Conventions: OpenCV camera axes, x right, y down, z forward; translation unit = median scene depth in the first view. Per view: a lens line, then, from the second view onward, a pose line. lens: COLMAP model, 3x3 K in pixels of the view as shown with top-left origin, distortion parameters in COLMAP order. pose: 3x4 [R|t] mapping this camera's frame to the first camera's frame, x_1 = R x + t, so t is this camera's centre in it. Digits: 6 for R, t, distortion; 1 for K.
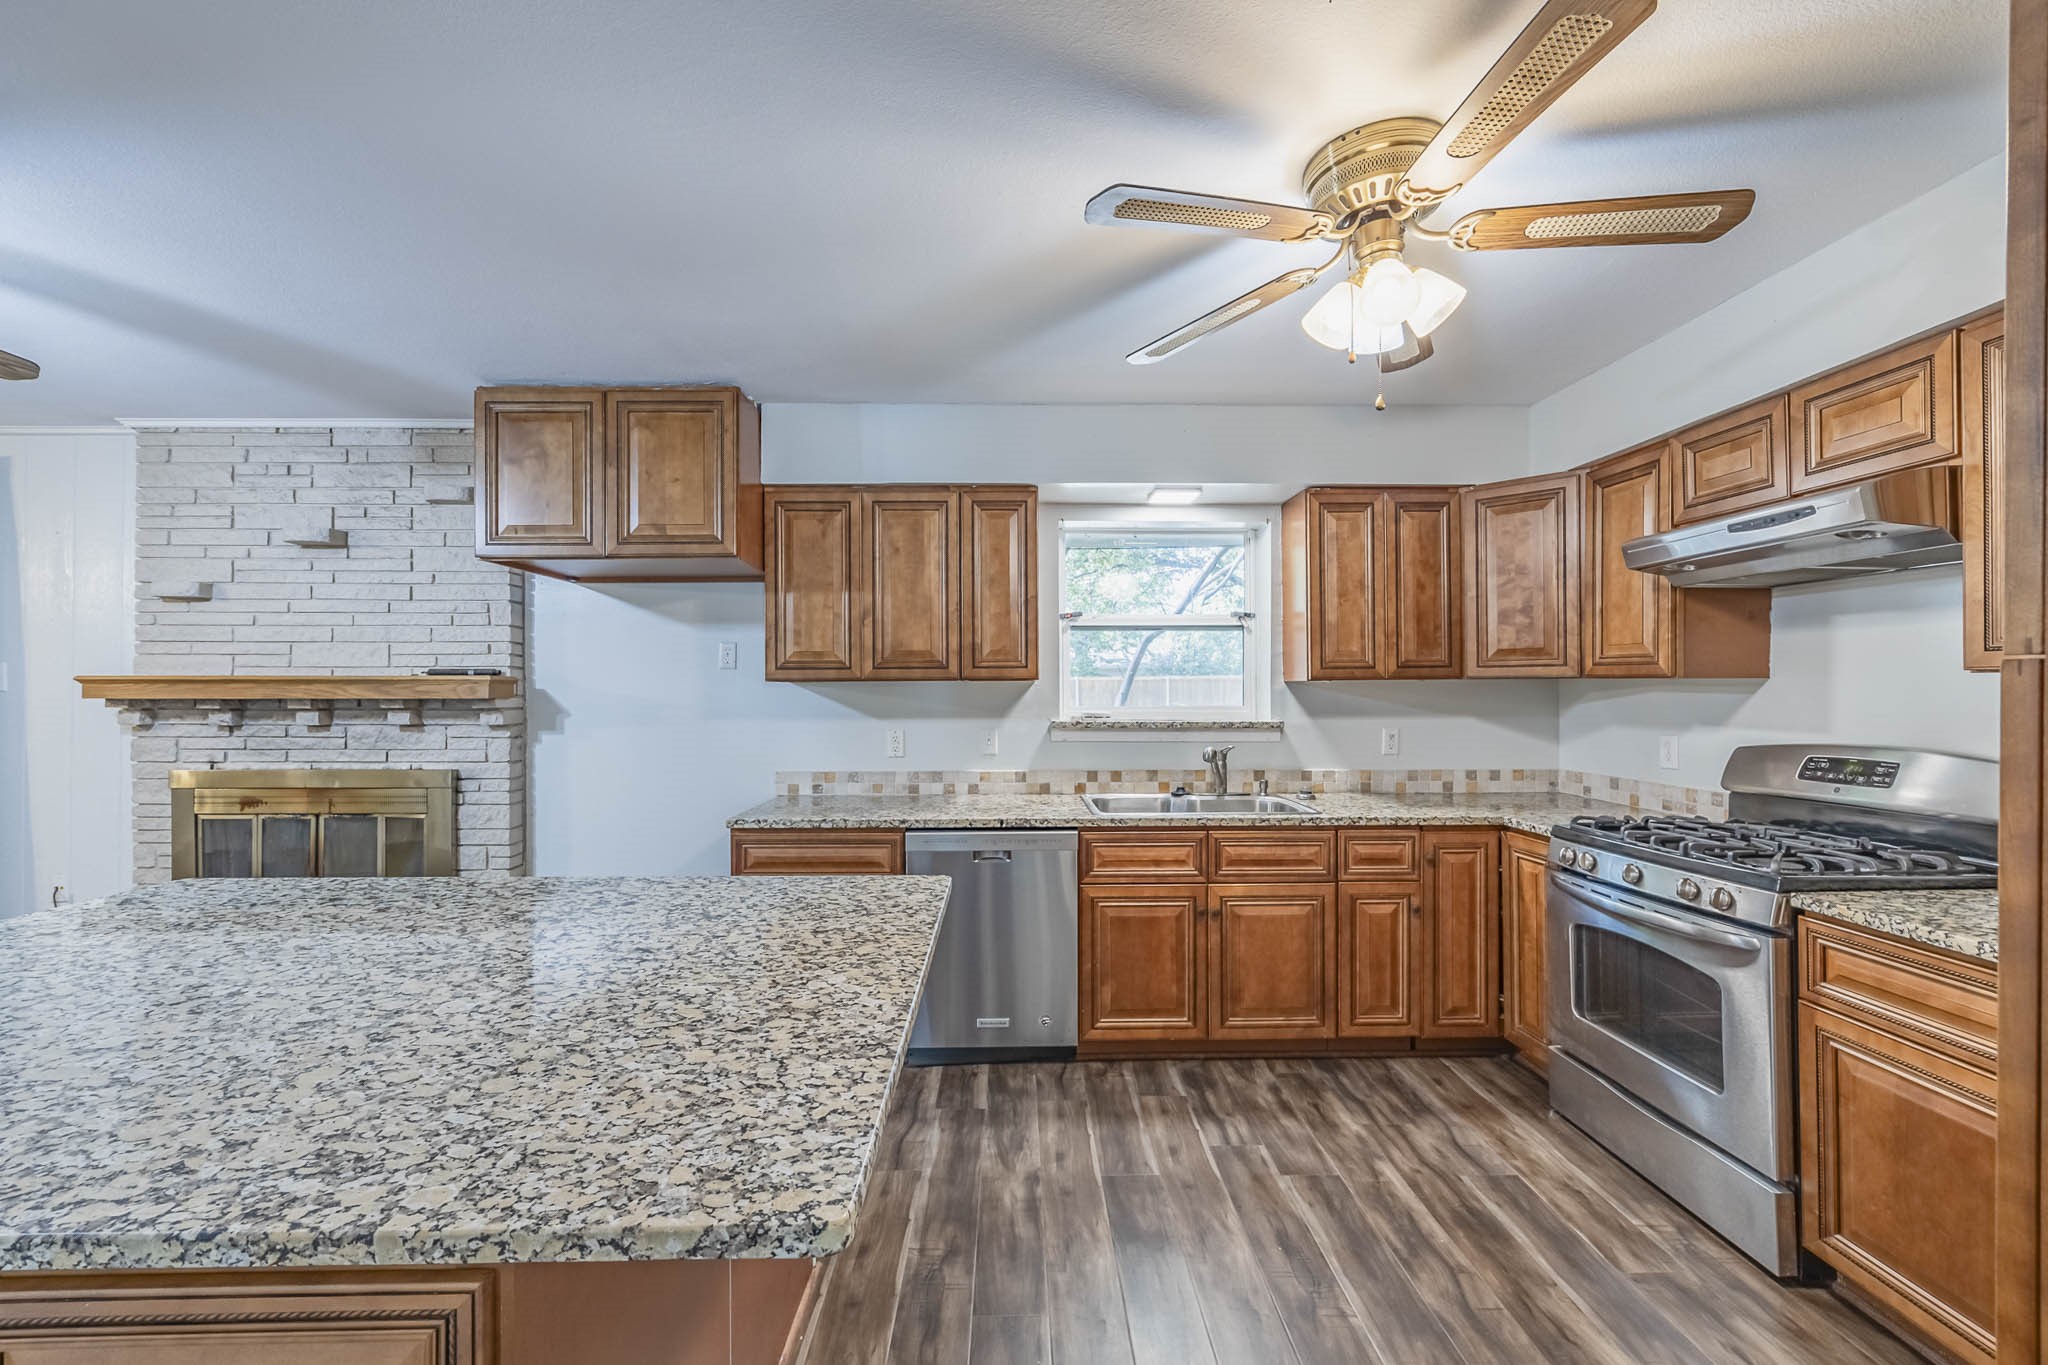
lens RADIAL K [[805.8, 0, 1030.7], [0, 805.8, 686.4], [0, 0, 1]] dist [-0.005616, 0.000313]
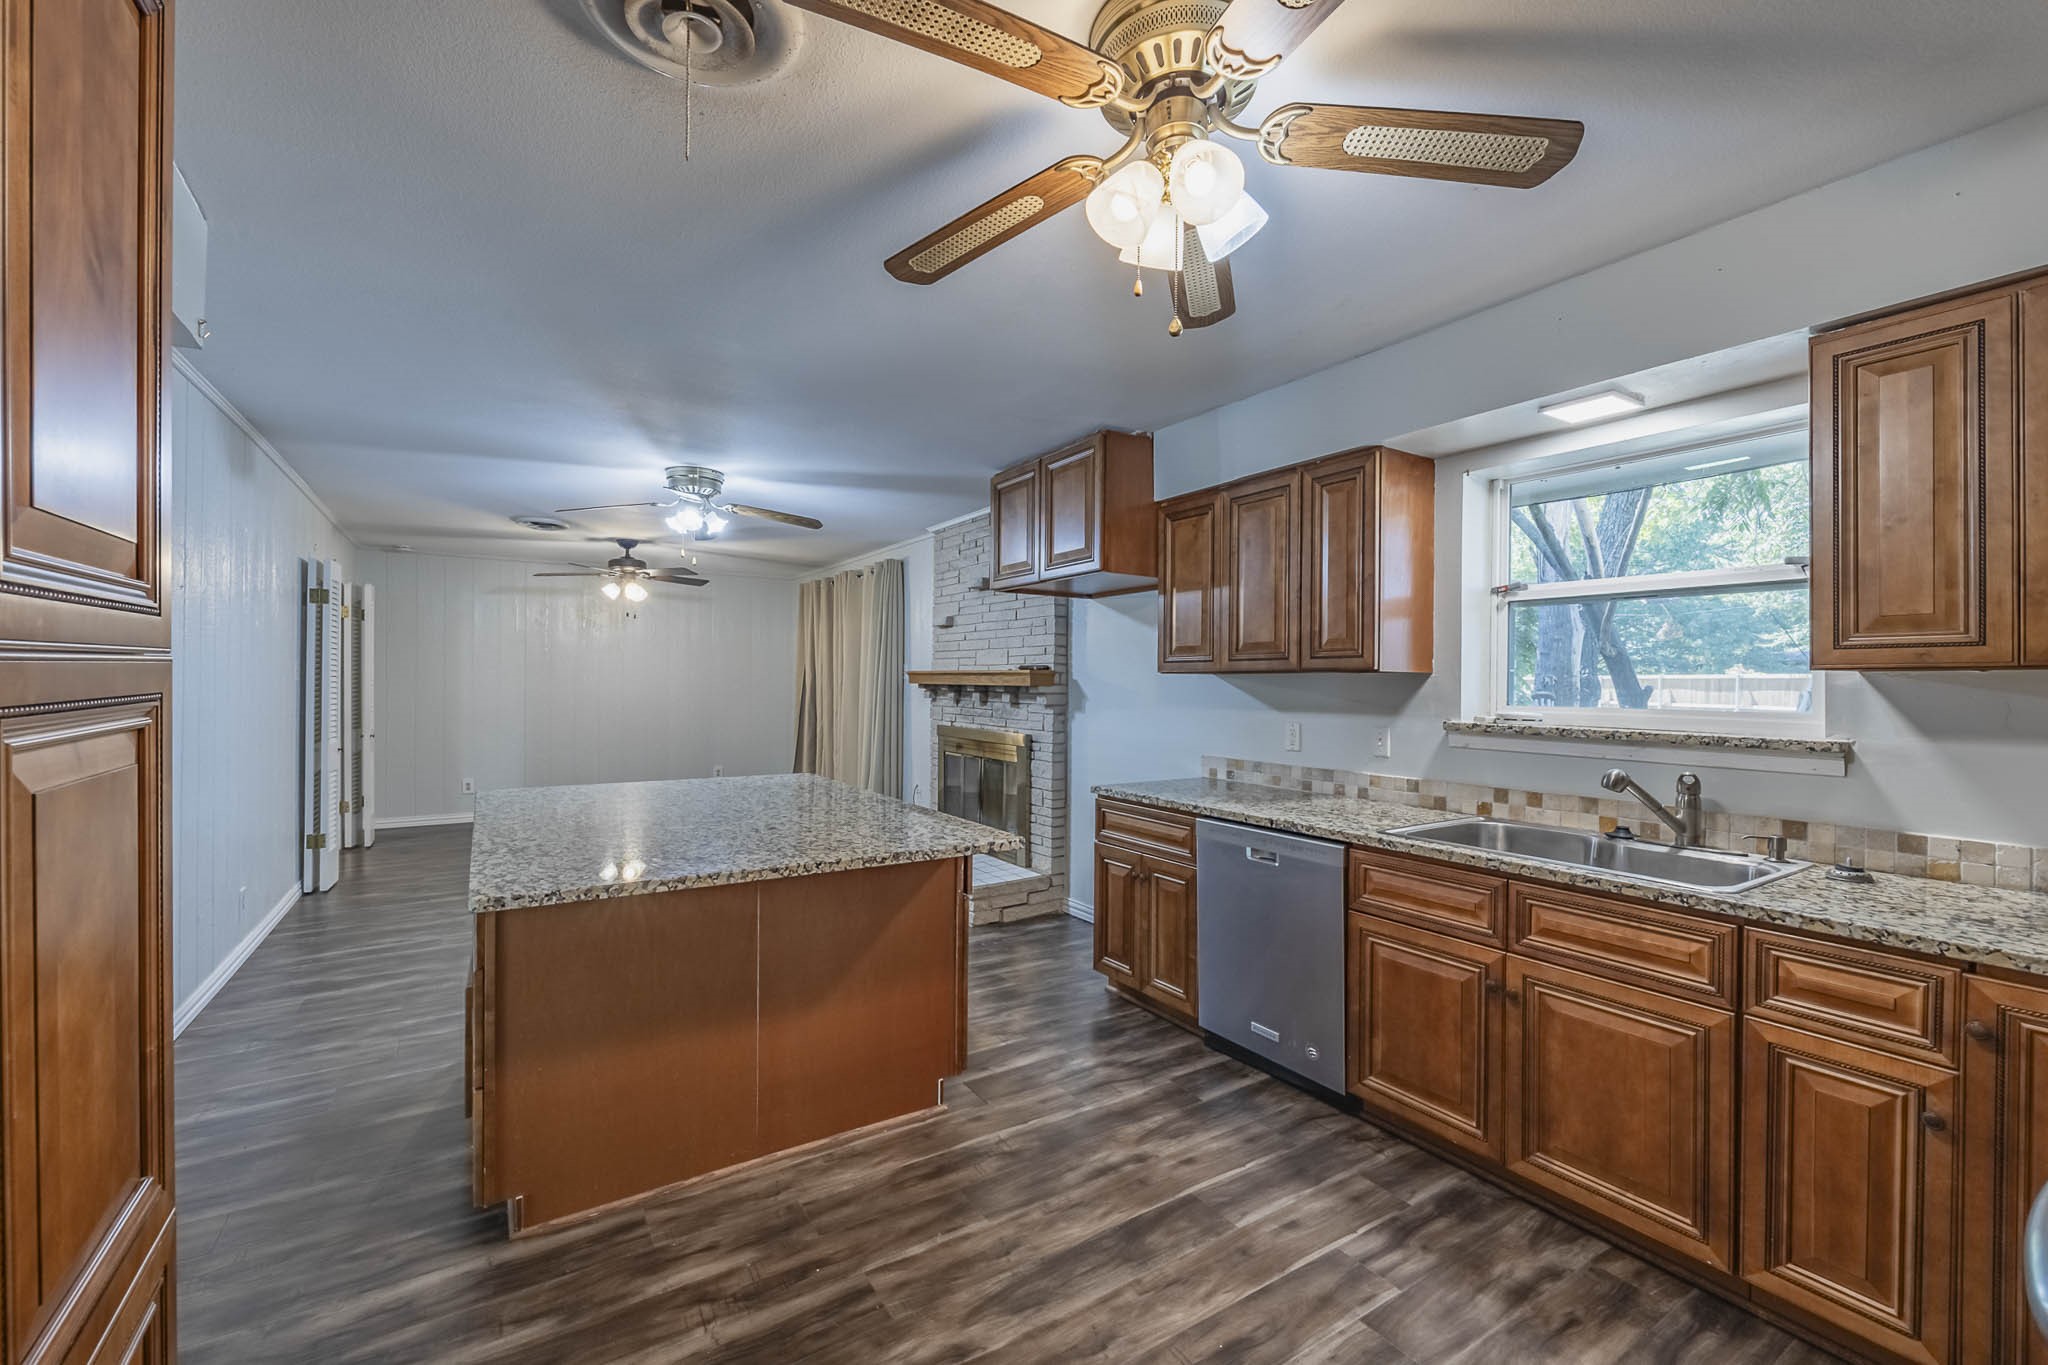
lens RADIAL K [[805.8, 0, 1024.5], [0, 805.8, 683.0], [0, 0, 1]] dist [-0.005616, 0.000313]
pose [[0.537178, 0.008104, -0.843430, 0.503175], [-0.005666, 0.999966, 0.006000, 0.001579], [0.843450, 0.001556, 0.537205, 0.209440]]
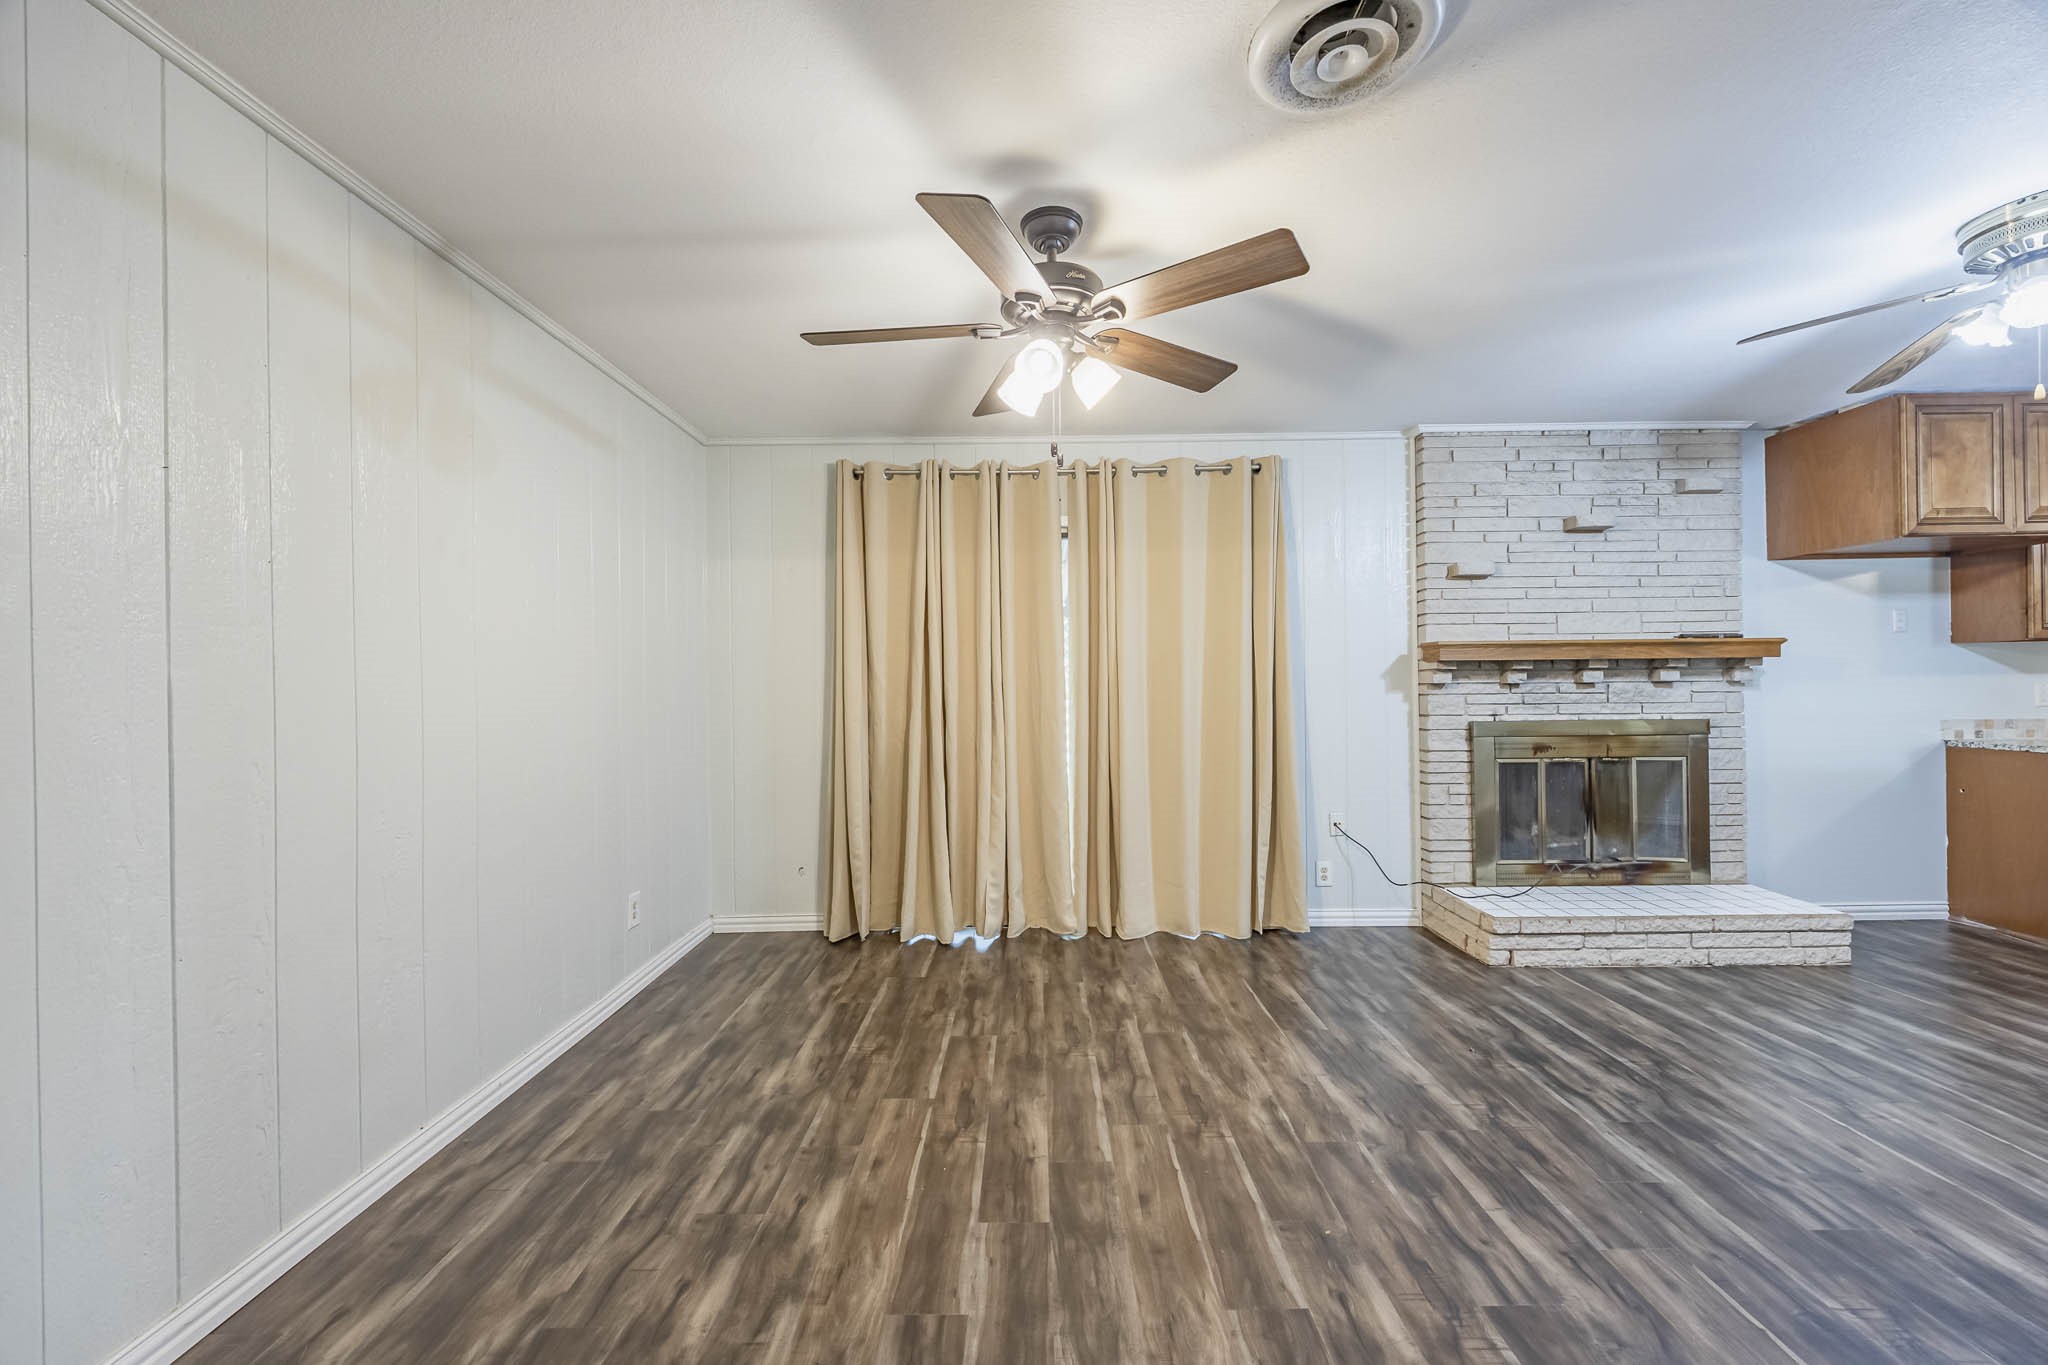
lens RADIAL K [[805.8, 0, 1023.6], [0, 805.8, 684.1], [0, 0, 1]] dist [-0.005616, 0.000313]
pose [[0.999398, -0.010868, -0.032941, -1.671935], [0.011034, 0.999927, 0.004875, 0.035465], [0.032886, -0.005236, 0.999445, -0.207919]]
